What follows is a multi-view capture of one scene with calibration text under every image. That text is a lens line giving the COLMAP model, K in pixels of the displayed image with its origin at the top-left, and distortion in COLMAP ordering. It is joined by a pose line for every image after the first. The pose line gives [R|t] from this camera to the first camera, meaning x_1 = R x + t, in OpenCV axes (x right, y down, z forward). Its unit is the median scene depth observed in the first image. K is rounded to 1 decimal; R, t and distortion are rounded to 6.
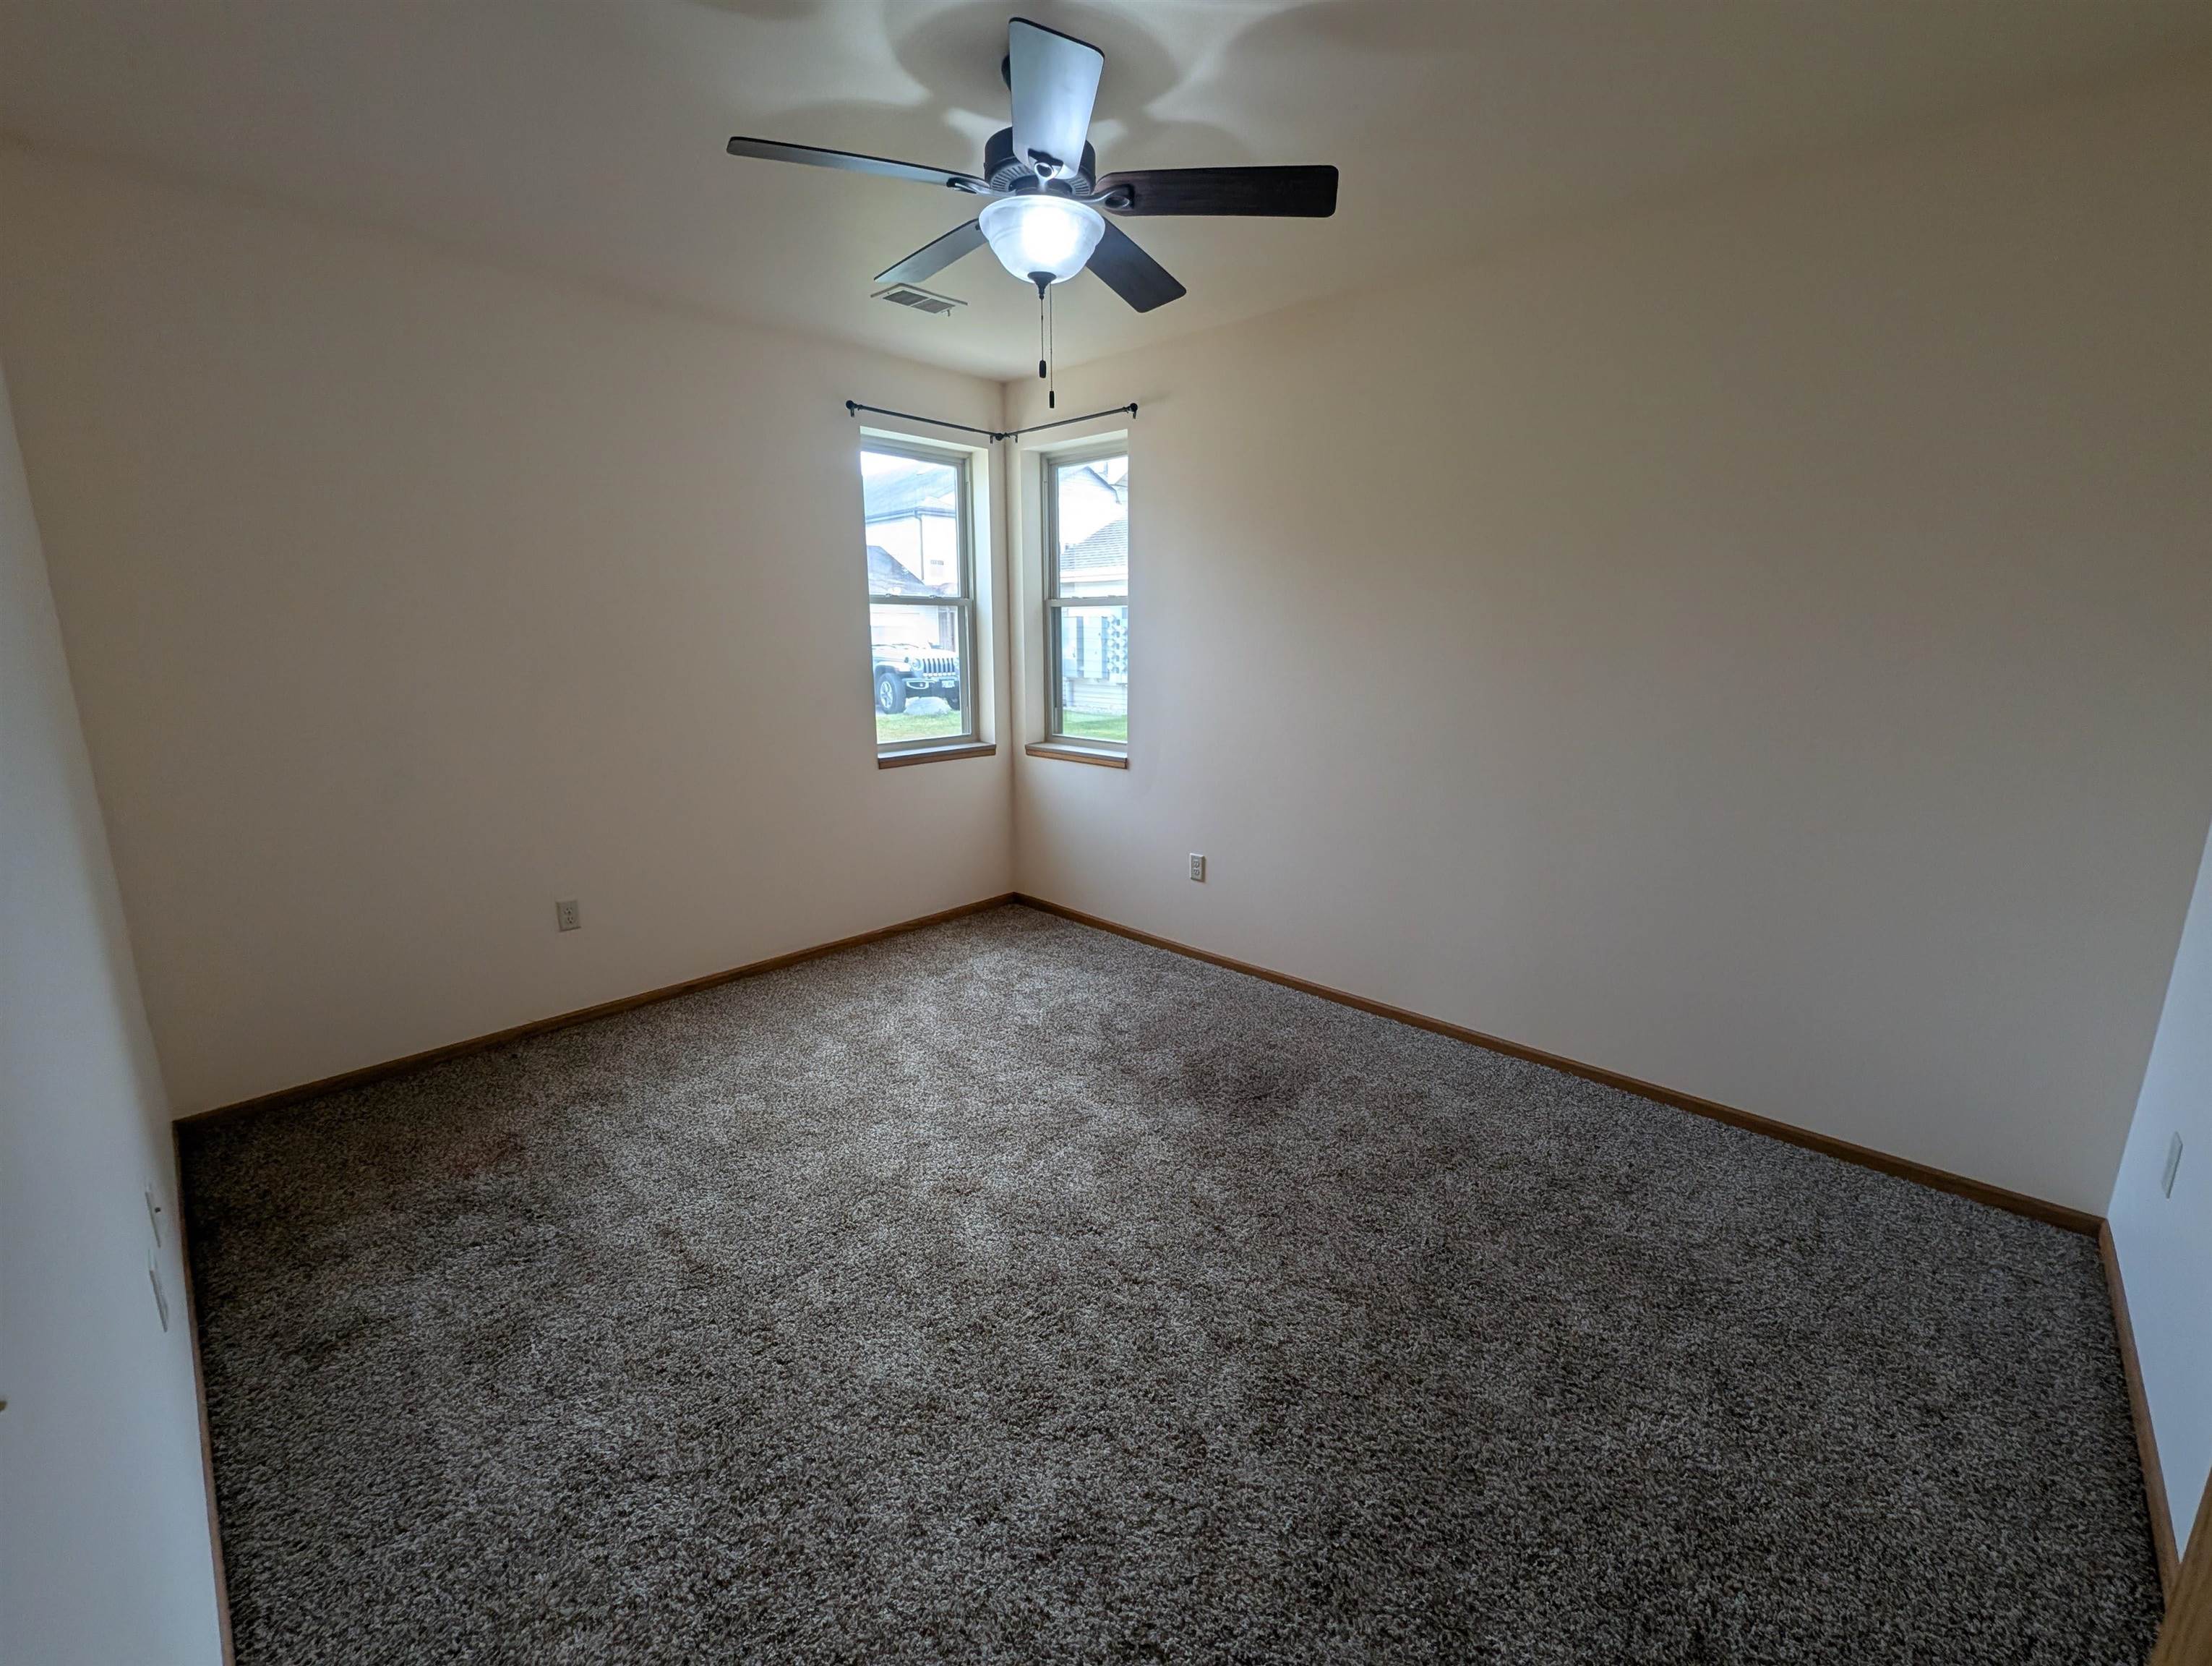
lens RADIAL K [[909.2, 0, 1101.6], [0, 909.2, 828.8], [0, 0, 1]] dist [0.001824, 0.000119]
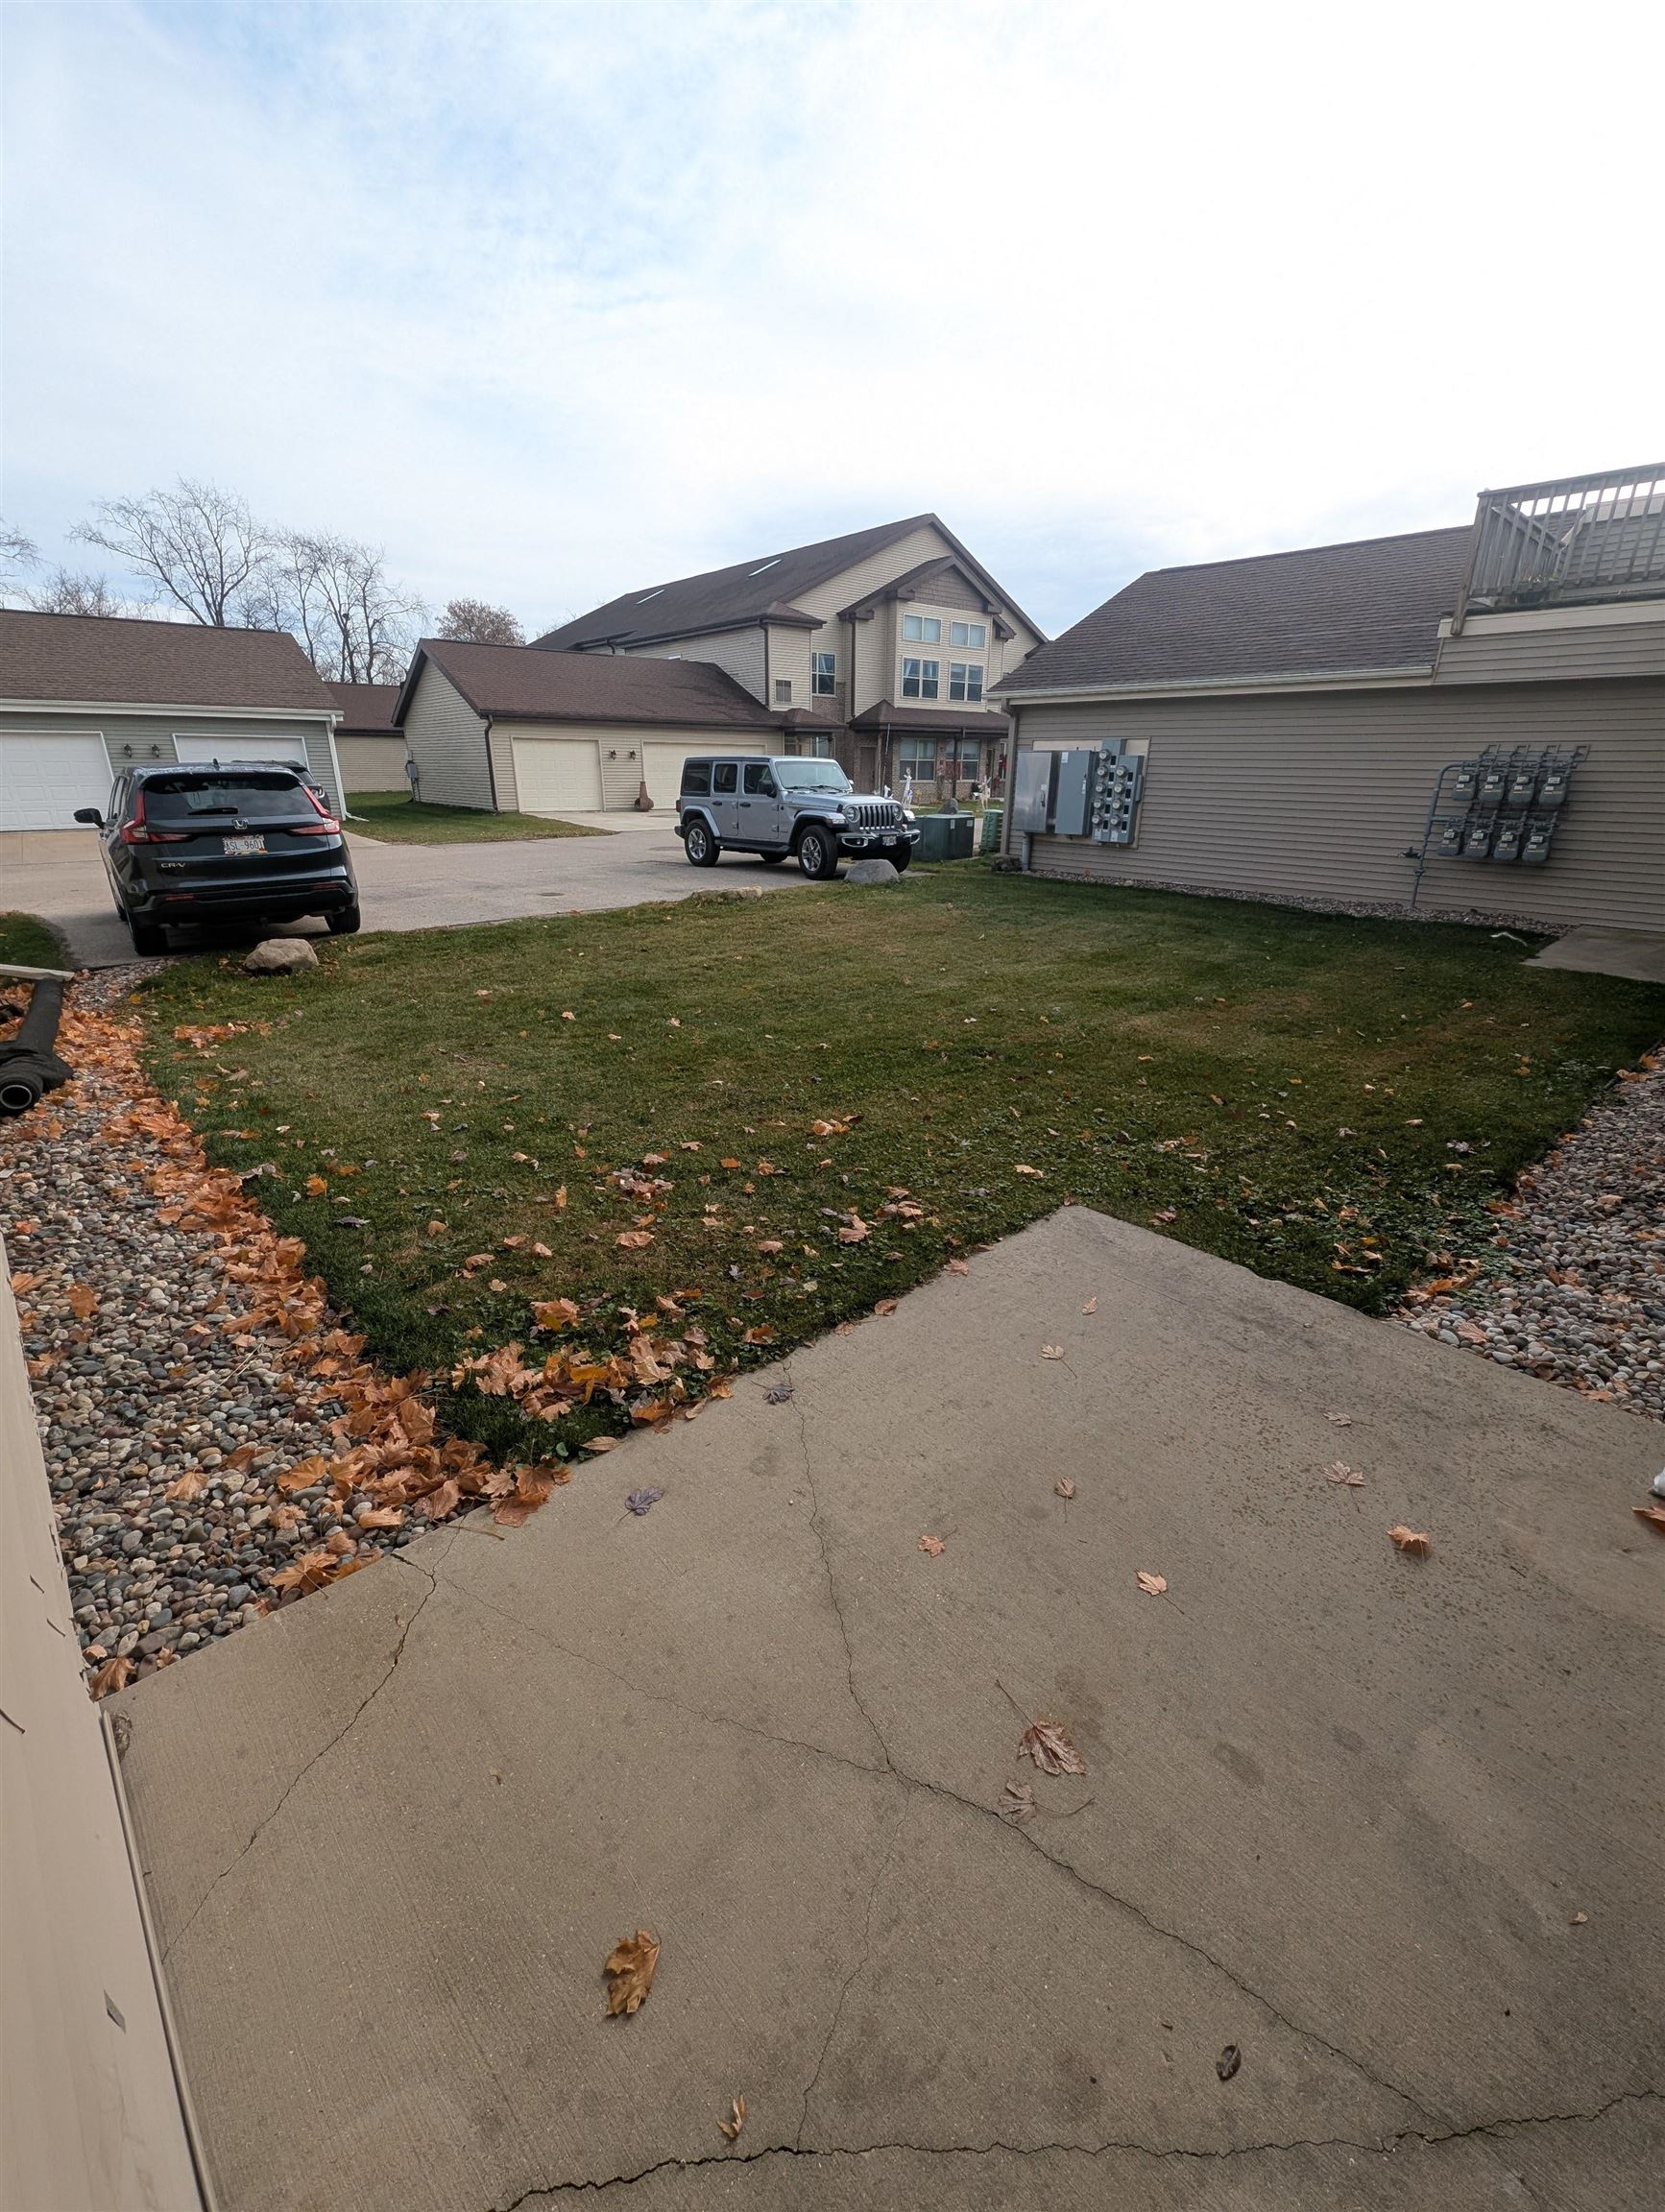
lens RADIAL K [[909.1, 0, 833.5], [0, 909.1, 1105.6], [0, 0, 1]] dist [0.001824, 0.000119]
pose [[0.998990, 0.023776, -0.038126, -0.178365], [-0.018155, 0.989767, 0.141531, -0.043484], [0.041101, -0.140696, 0.989199, 0.193301]]
